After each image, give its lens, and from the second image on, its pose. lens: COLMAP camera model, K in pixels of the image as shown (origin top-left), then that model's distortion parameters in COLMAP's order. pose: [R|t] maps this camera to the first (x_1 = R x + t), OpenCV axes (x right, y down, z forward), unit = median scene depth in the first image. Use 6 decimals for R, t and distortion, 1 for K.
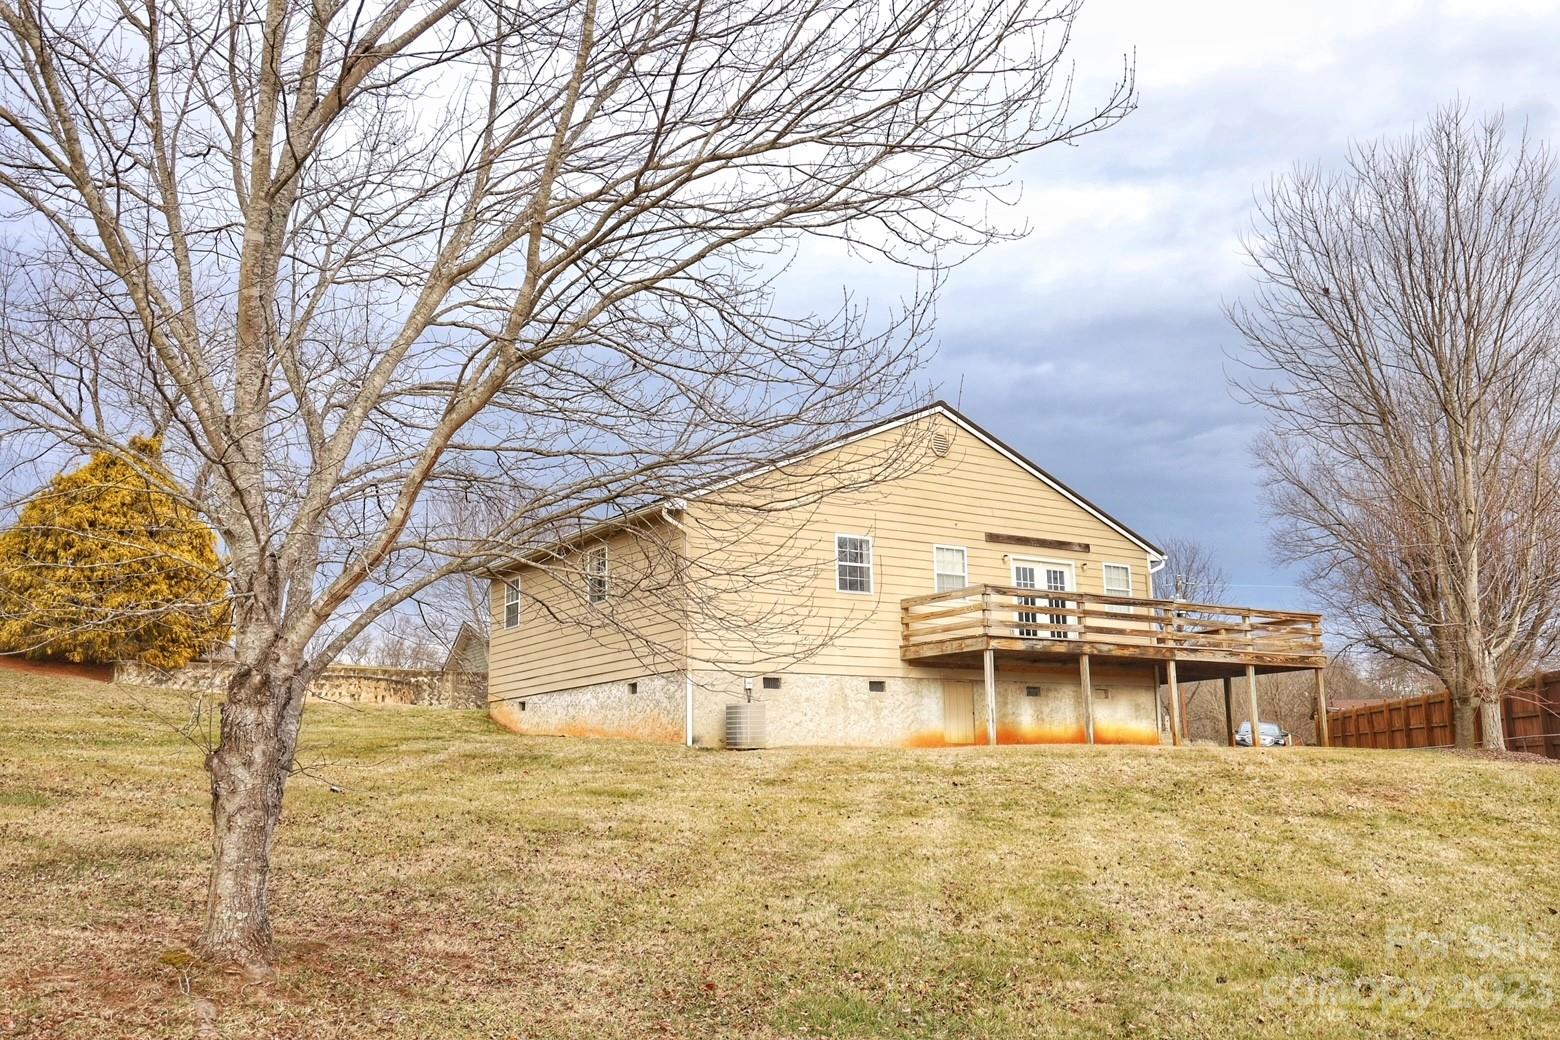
lens RADIAL K [[1373.0, 0, 780.0], [0, 1373.0, 520.0], [0, 0, 1]] dist [-0.013835, -0.006875]
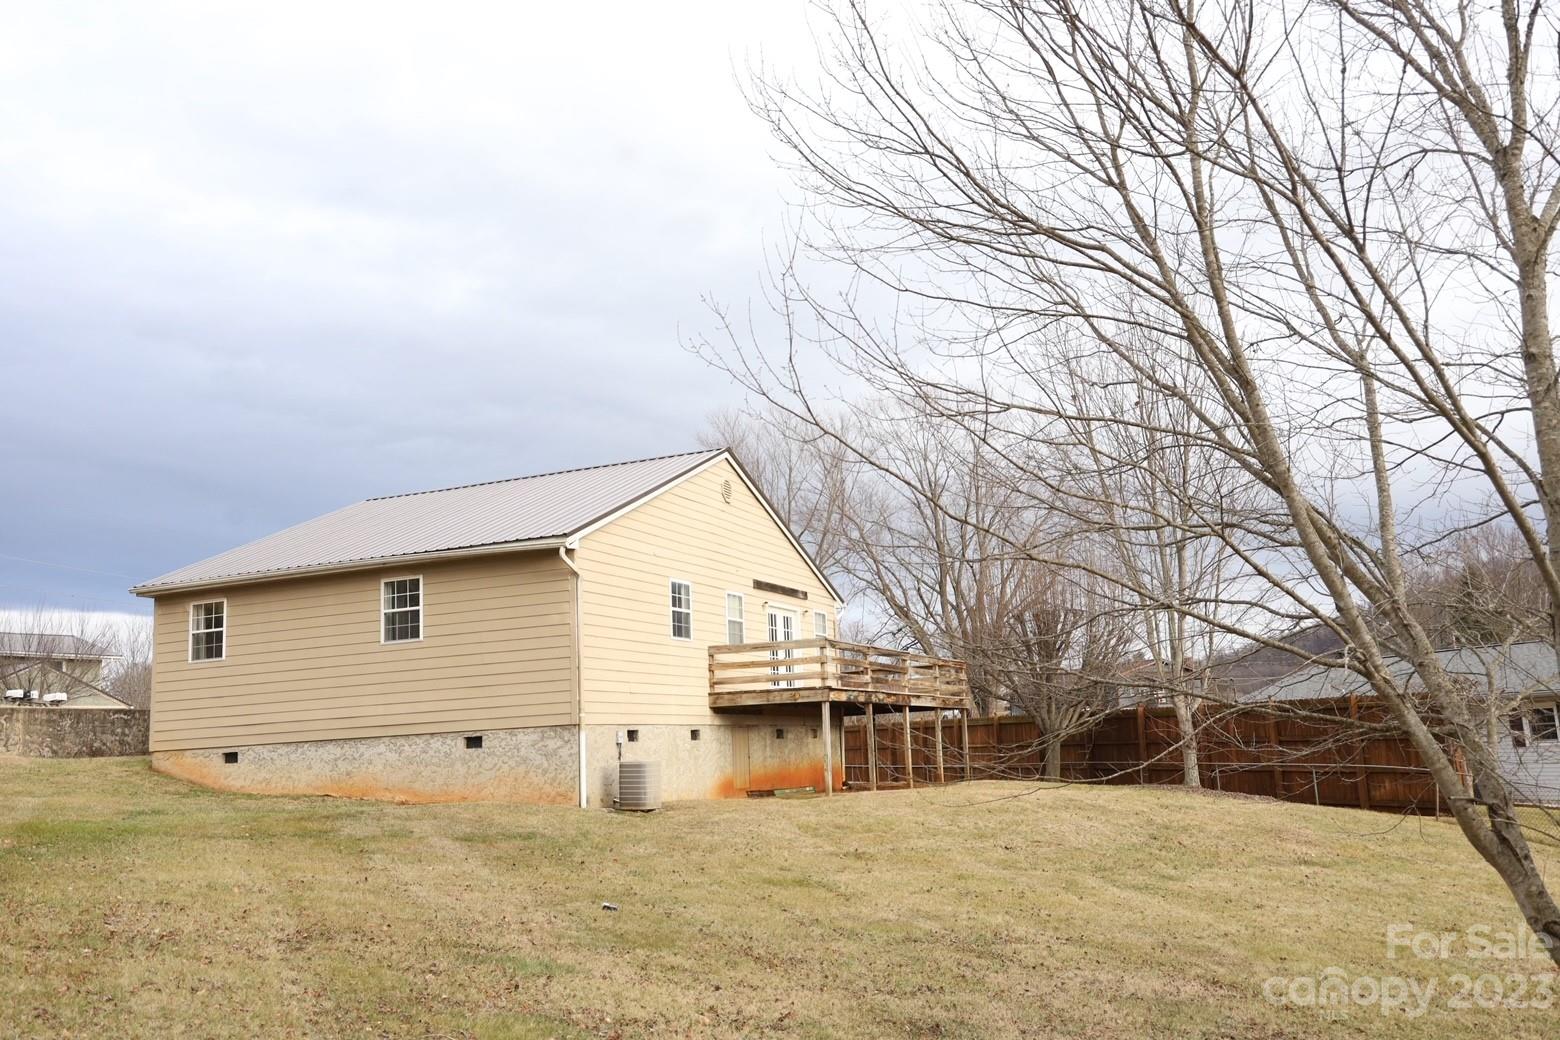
lens RADIAL K [[1387.1, 0, 780.0], [0, 1387.1, 520.0], [0, 0, 1]] dist [0.011715, 0.004775]
pose [[0.826137, 0.074234, 0.558558, -0.434238], [-0.076750, 0.996870, -0.018970, -0.017733], [-0.558218, -0.027197, 0.829249, 0.144073]]
